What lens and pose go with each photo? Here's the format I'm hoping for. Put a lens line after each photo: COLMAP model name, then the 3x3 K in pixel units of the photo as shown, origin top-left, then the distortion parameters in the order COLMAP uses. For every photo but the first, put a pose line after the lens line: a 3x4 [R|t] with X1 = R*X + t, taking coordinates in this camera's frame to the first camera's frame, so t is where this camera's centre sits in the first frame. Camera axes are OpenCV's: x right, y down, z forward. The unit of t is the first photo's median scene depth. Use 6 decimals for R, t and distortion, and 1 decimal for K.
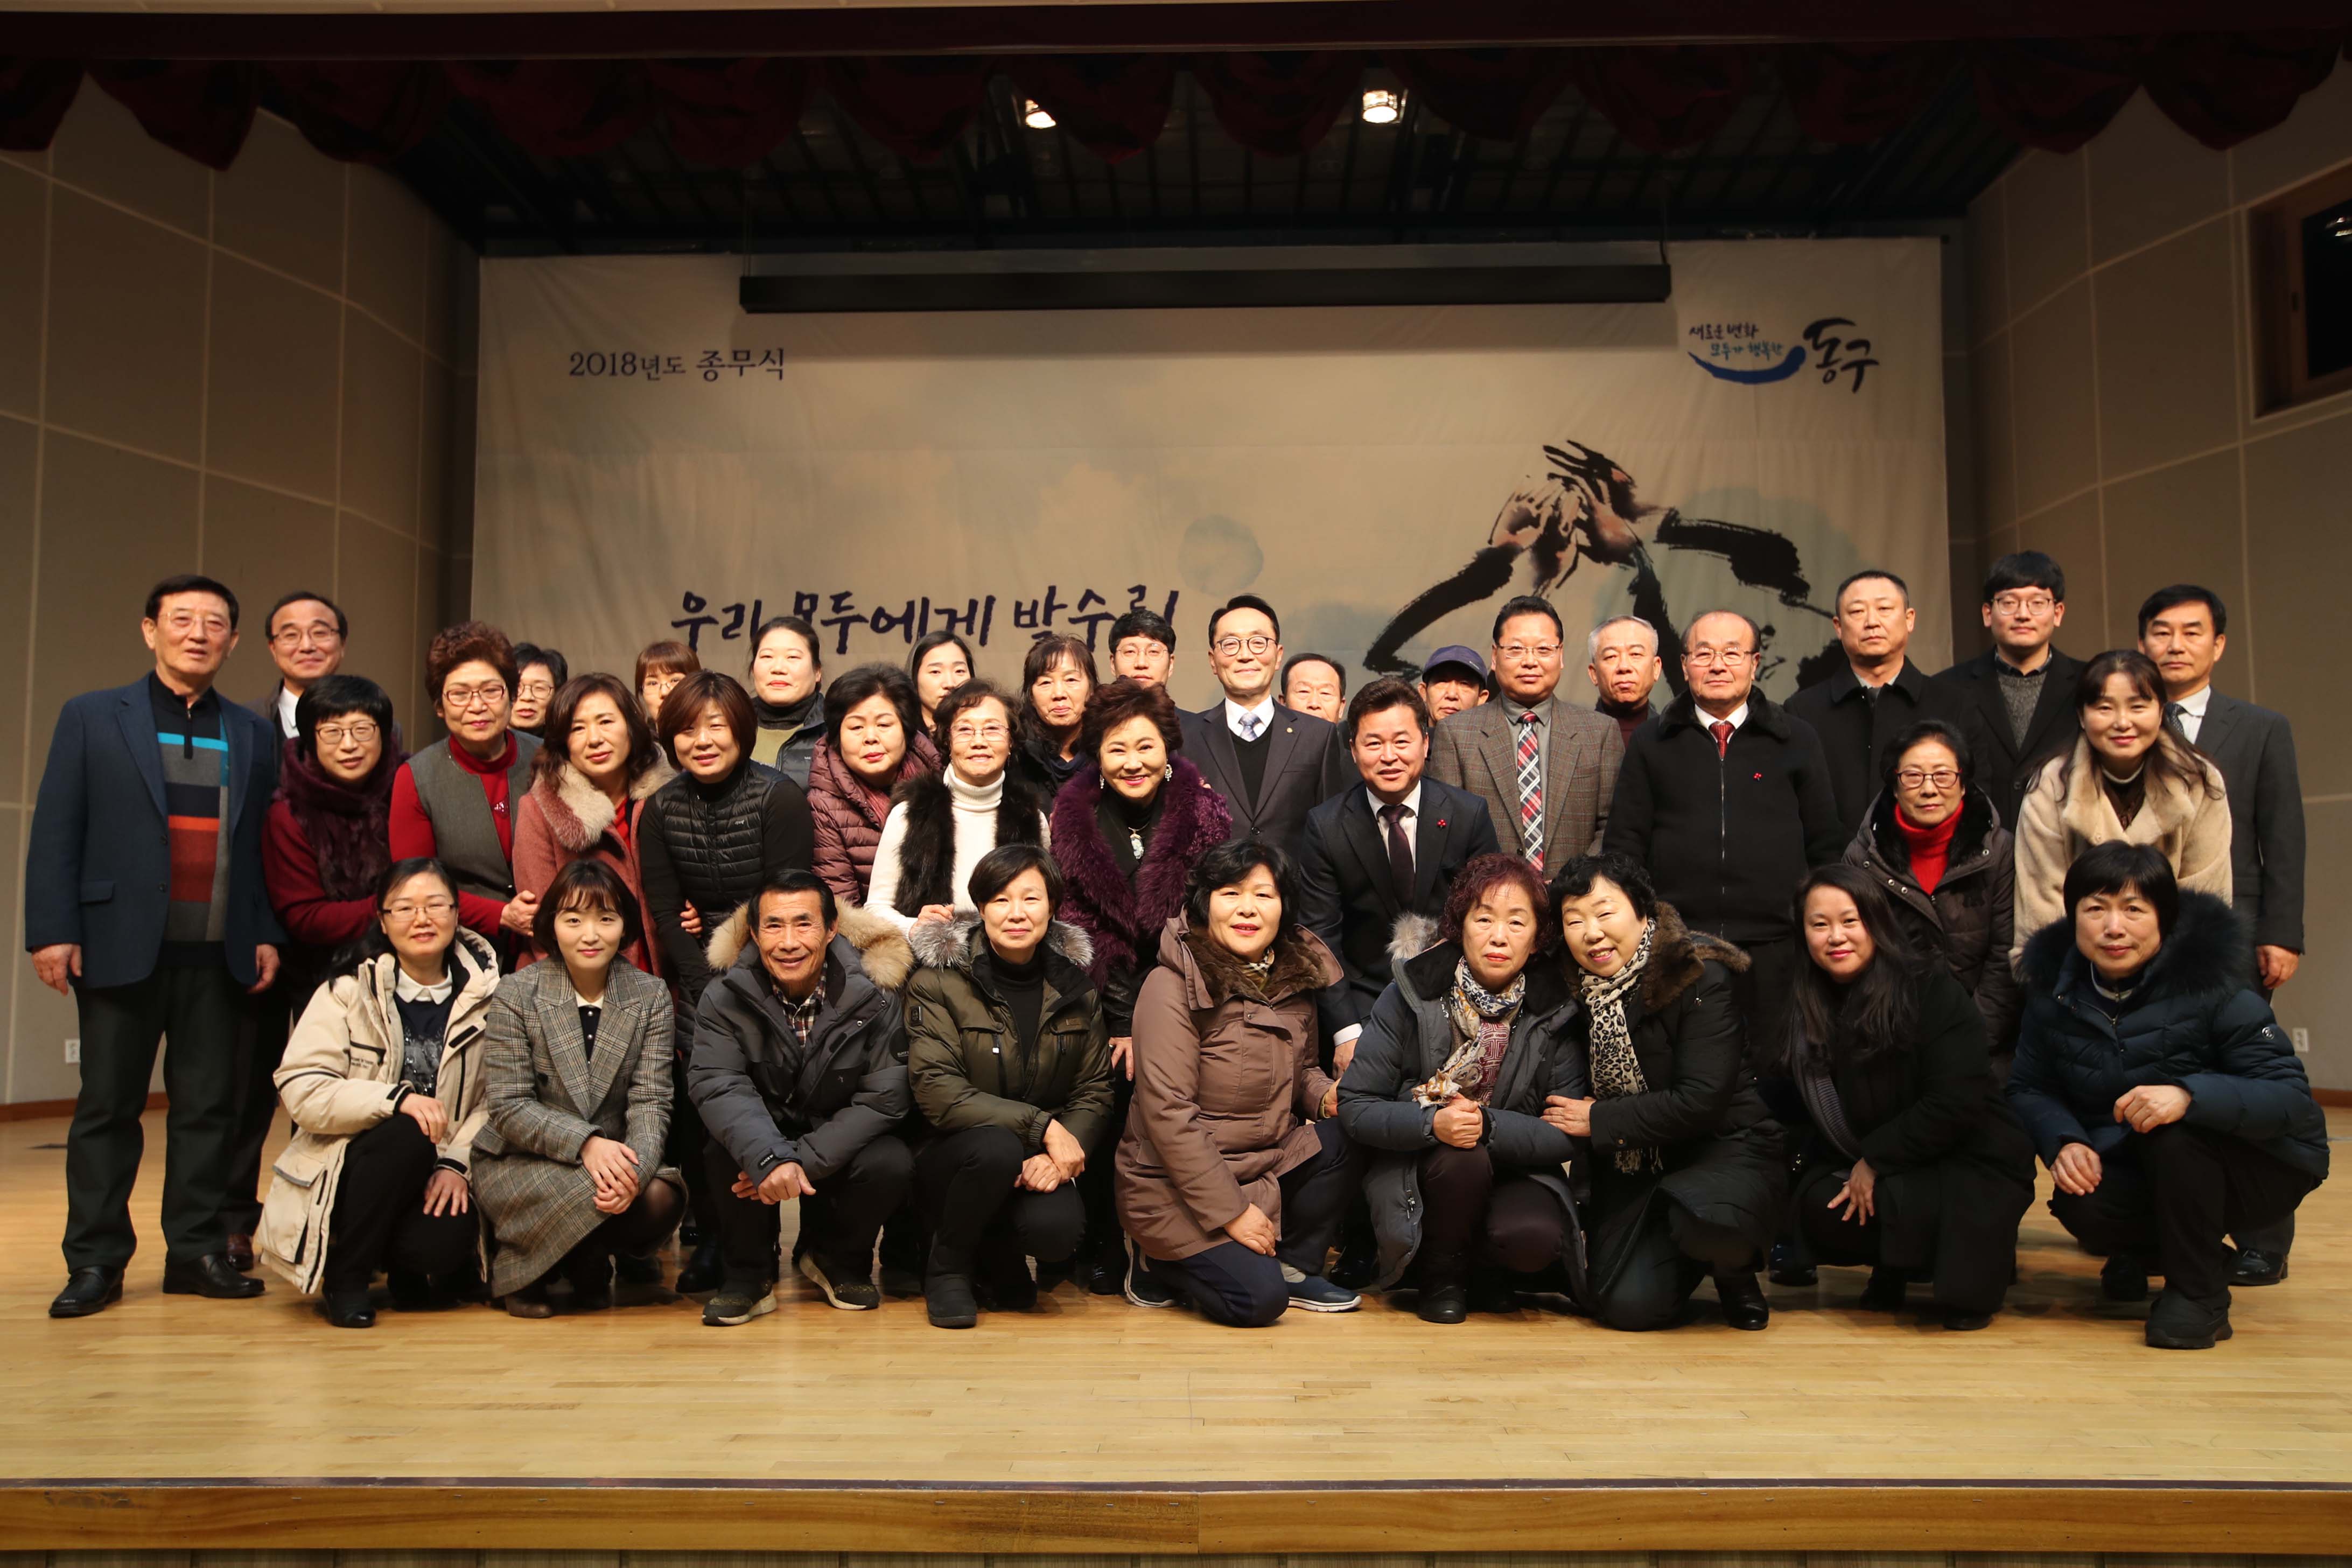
lens RADIAL K [[1985.8, 0, 1177.5], [0, 1985.8, 779.7], [0, 0, 1]] dist [-0.019316, 0.086425]
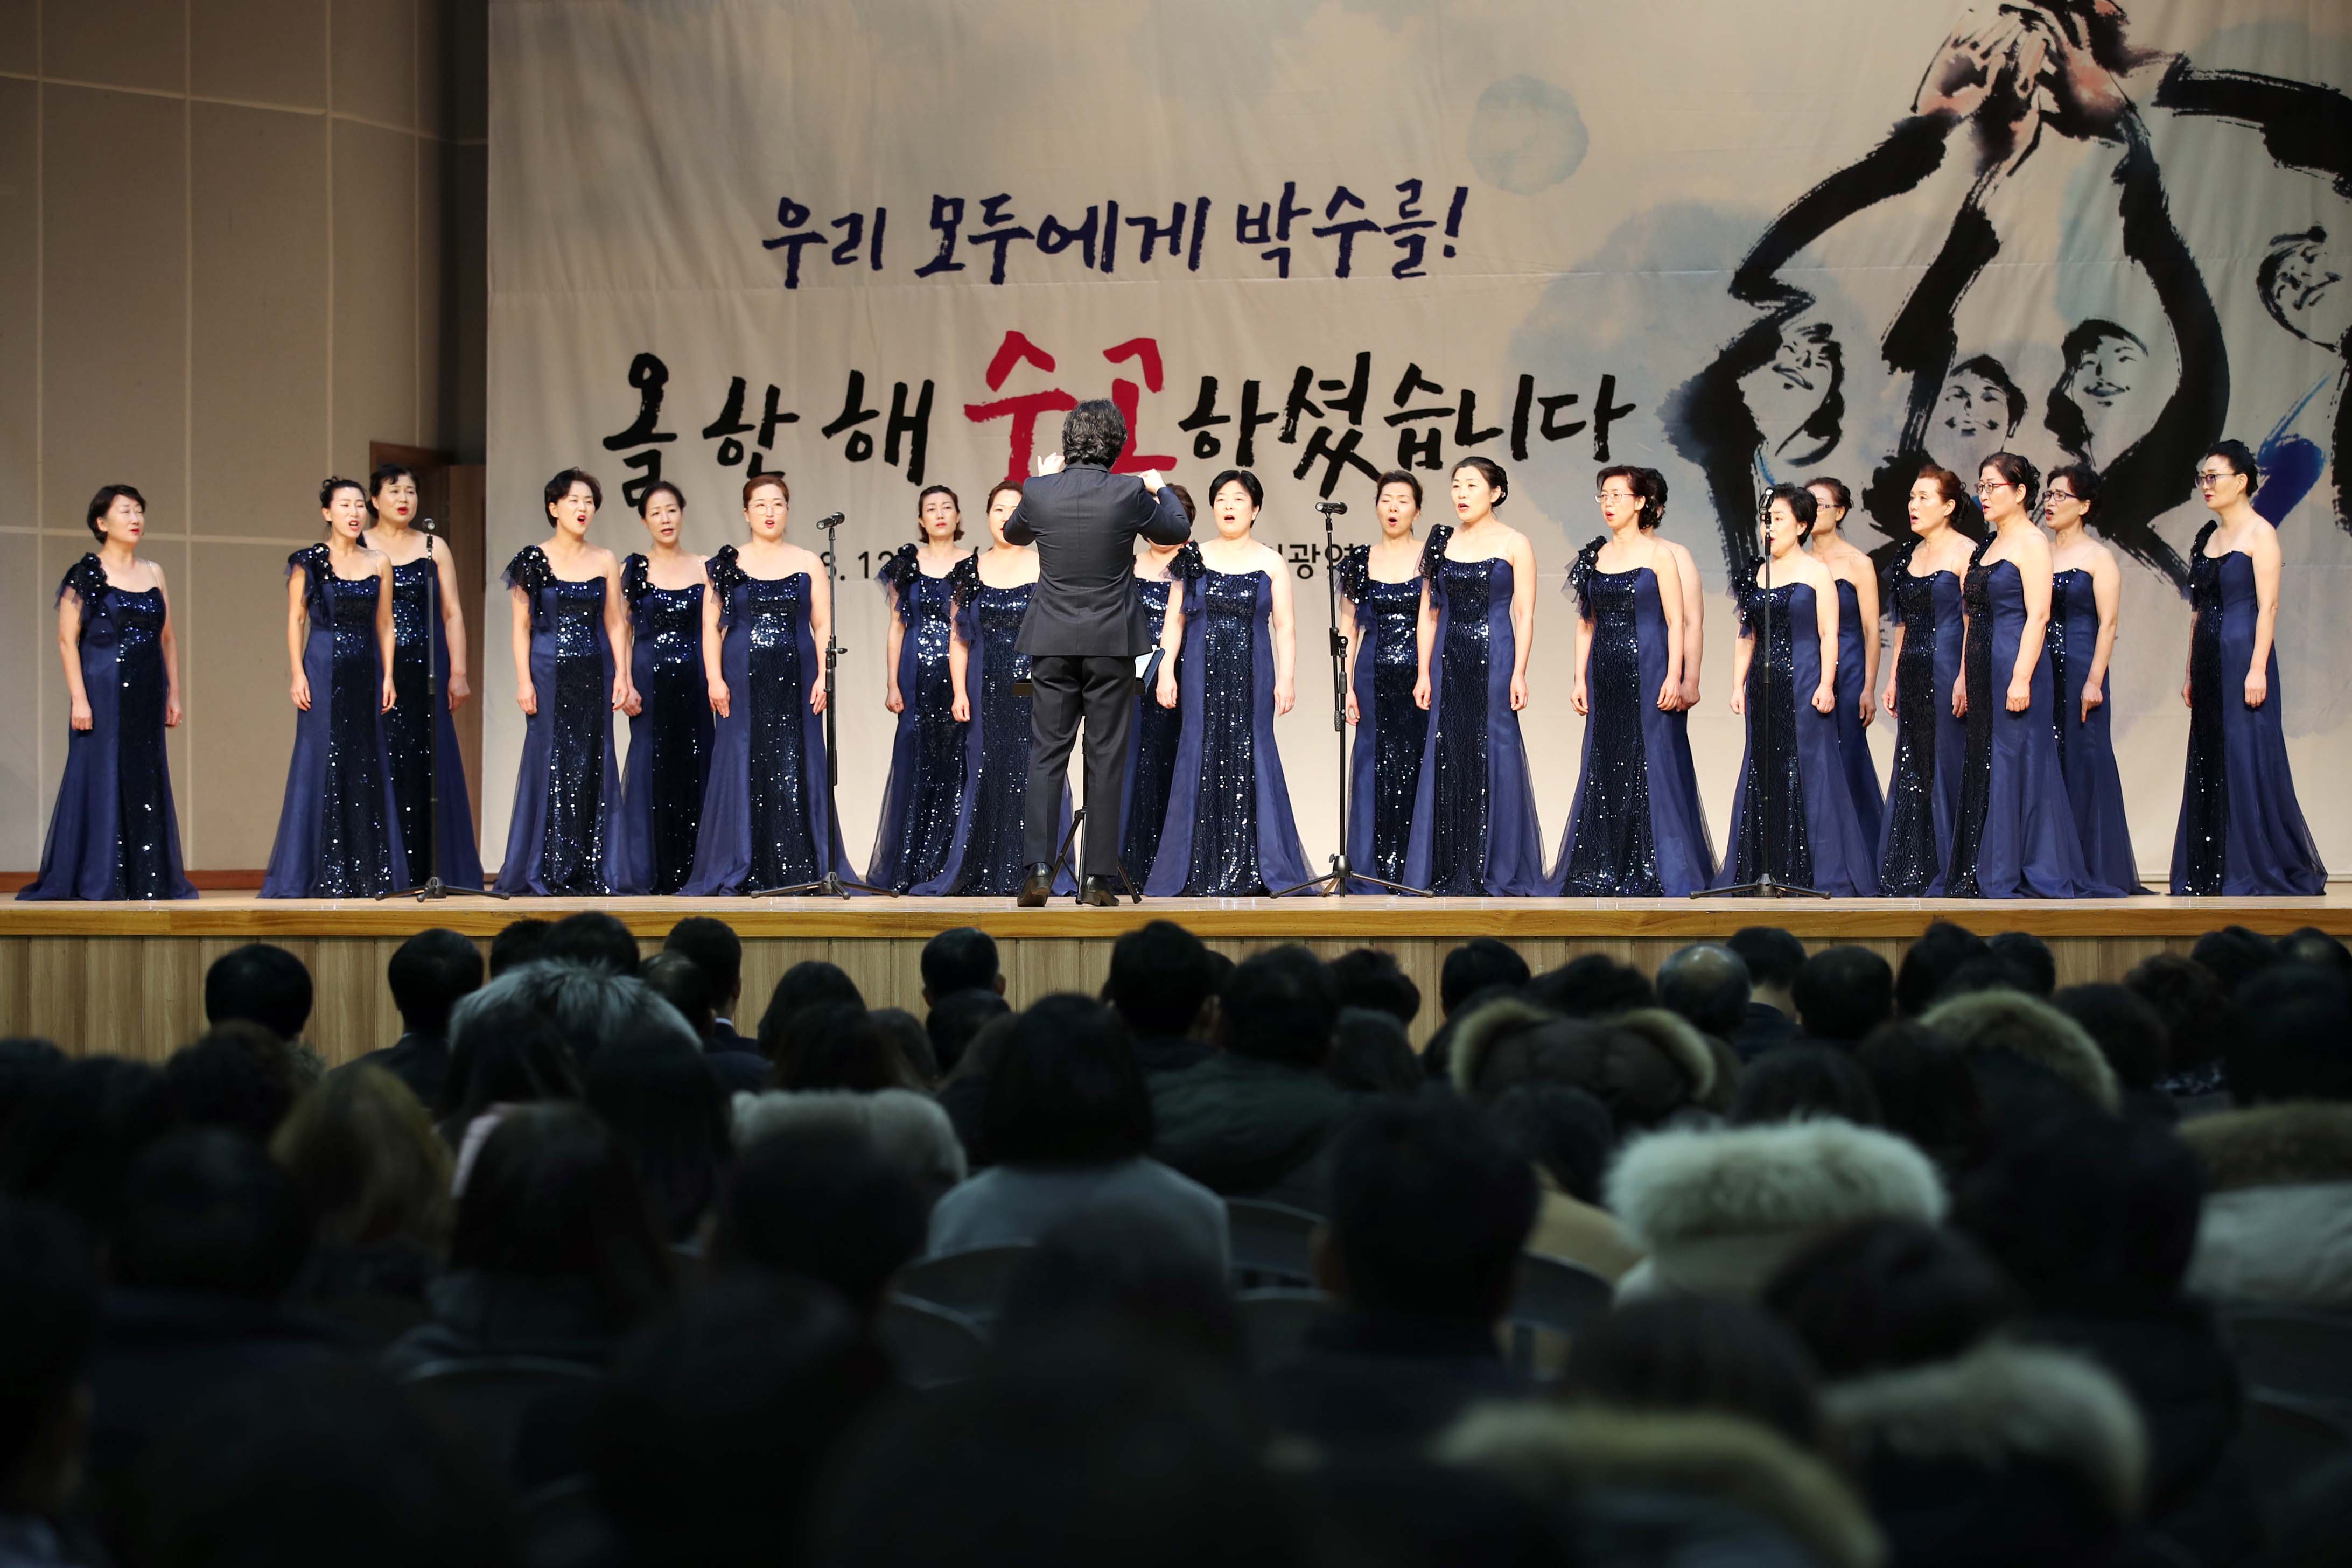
lens RADIAL K [[7728.5, 0, 1178.3], [0, 7728.5, 787.5], [0, 0, 1]] dist [0.026038, 0.766559]
pose [[0.978667, 0.000715, -0.205452, 0.457861], [0.015730, 0.996798, 0.078397, -0.099295], [0.204851, -0.079957, 0.975522, -1.679450]]
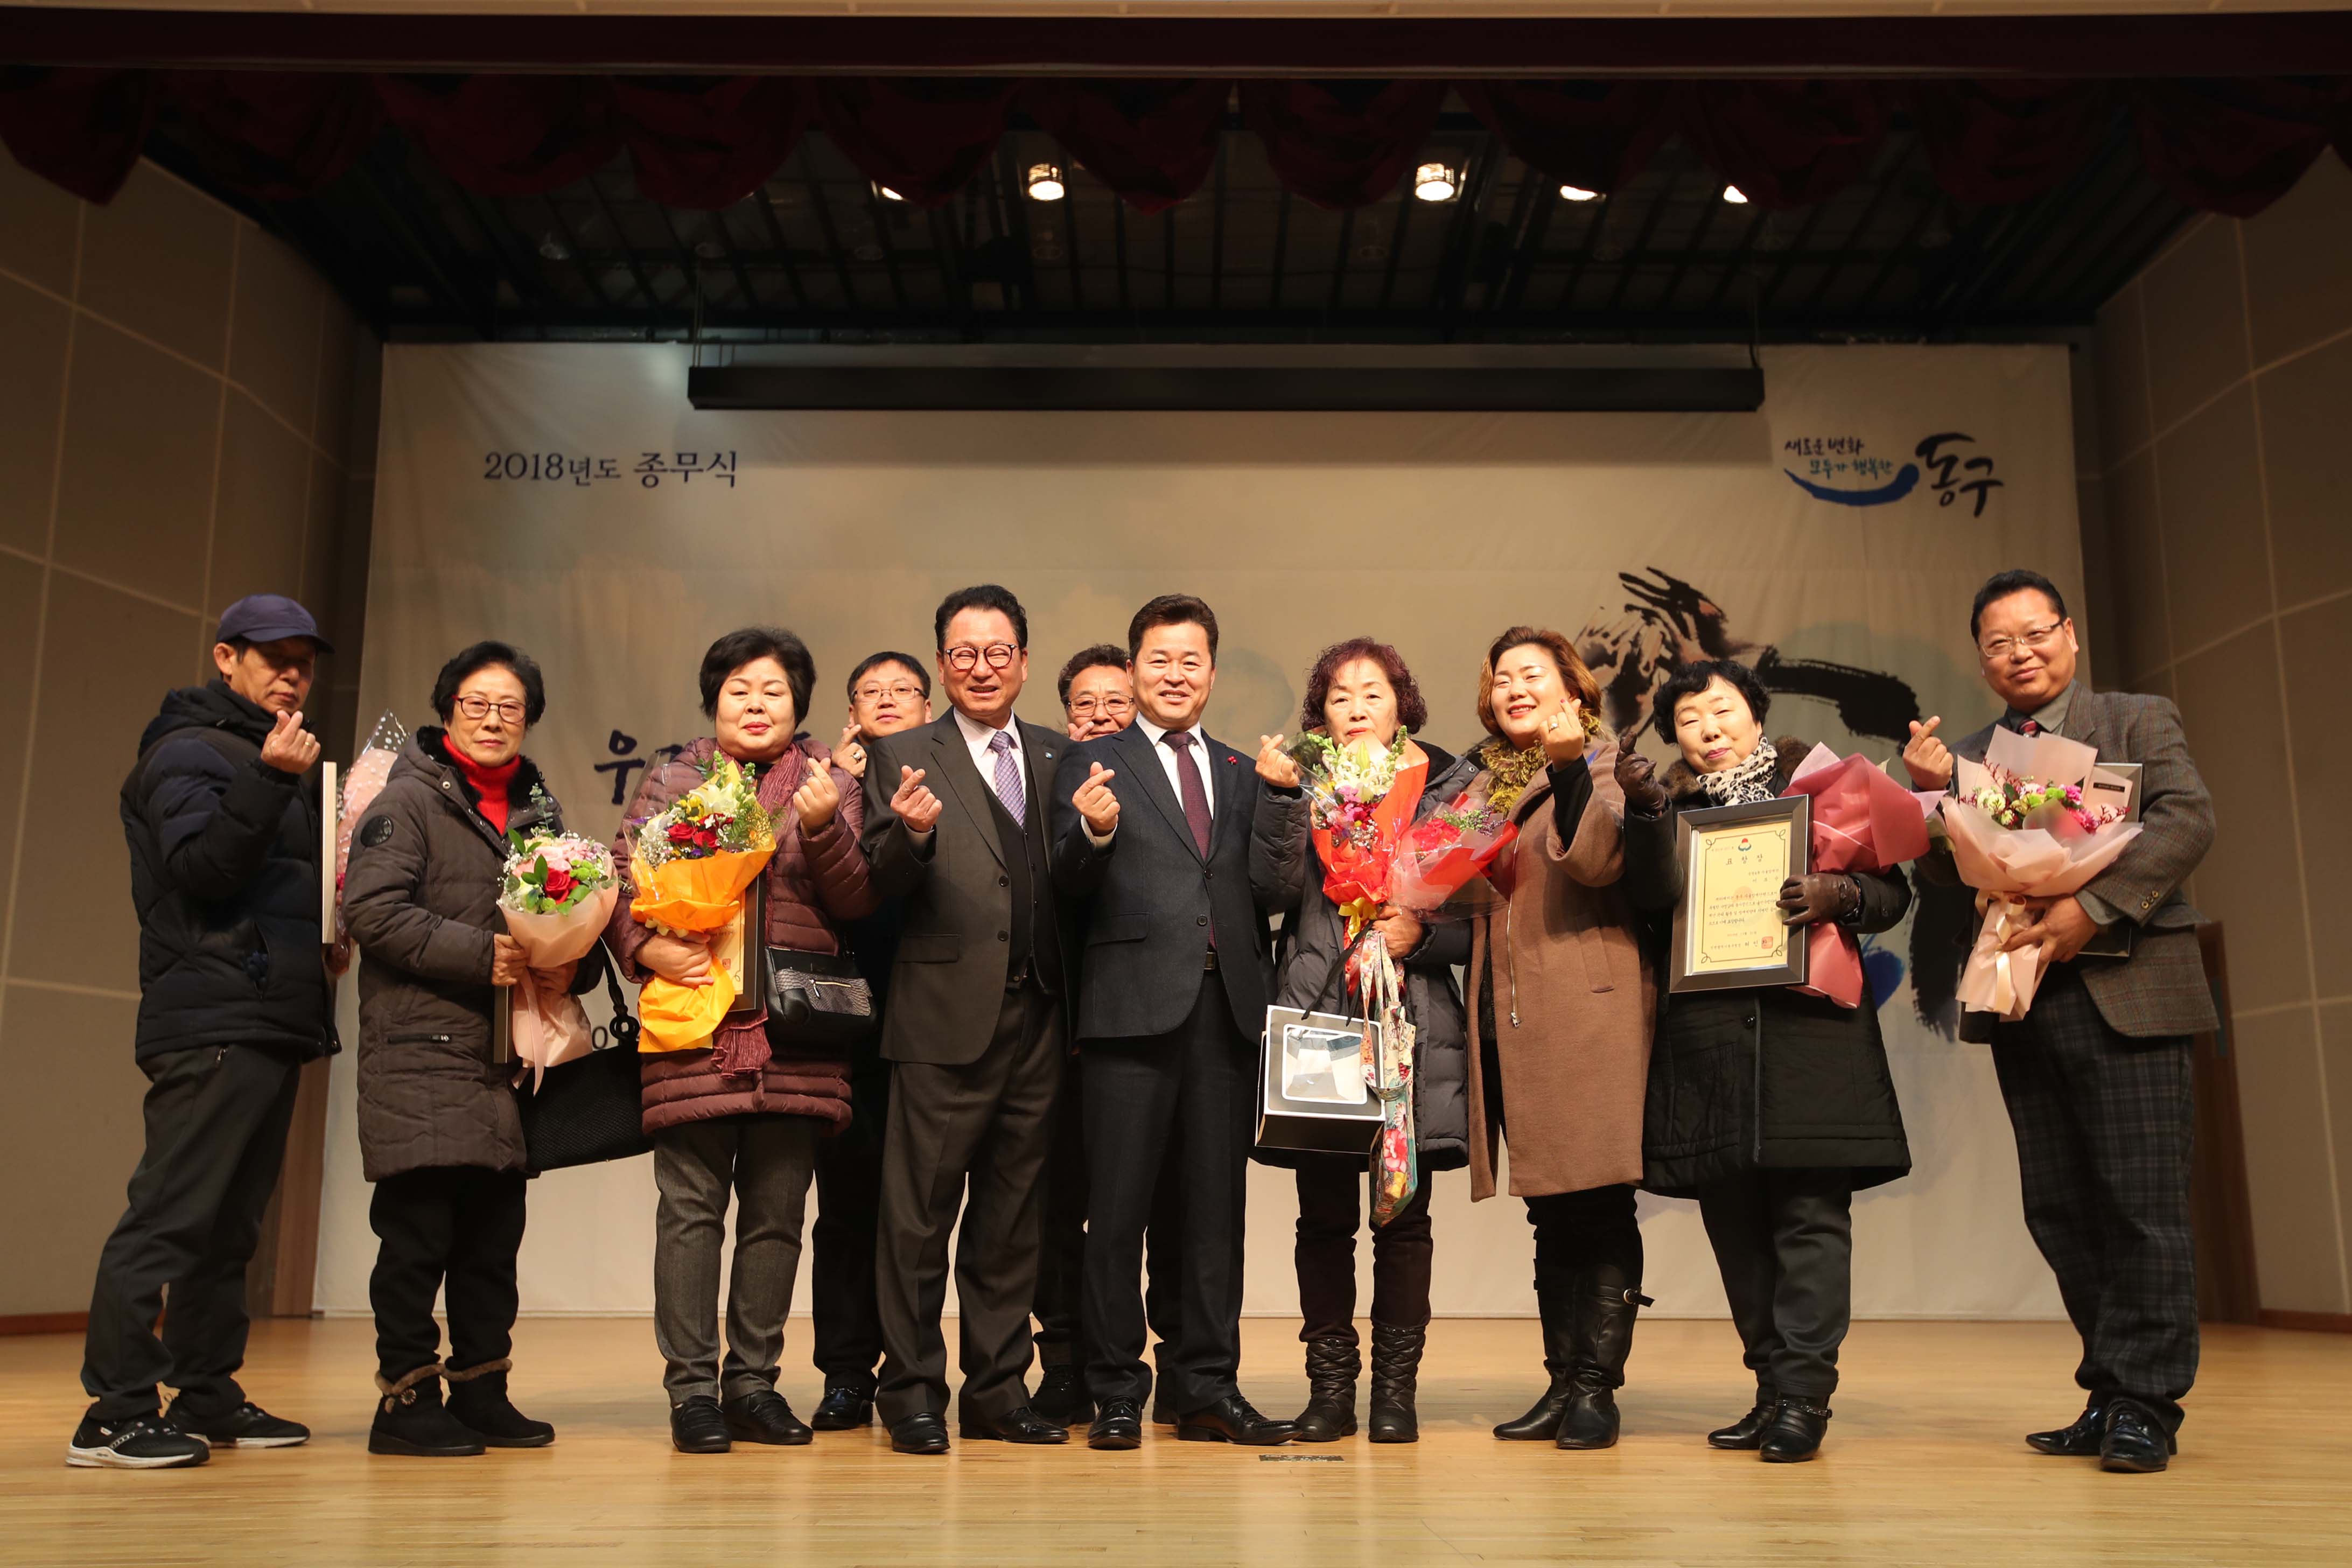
lens RADIAL K [[2268.9, 0, 1176.0], [0, 2268.9, 784.0], [0, 0, 1]] dist [0.009958, 0.045848]
pose [[0.999678, 0.010716, 0.023000, -0.029886], [-0.008116, 0.993861, -0.110337, 0.033244], [-0.024041, 0.110114, 0.993628, 0.034528]]
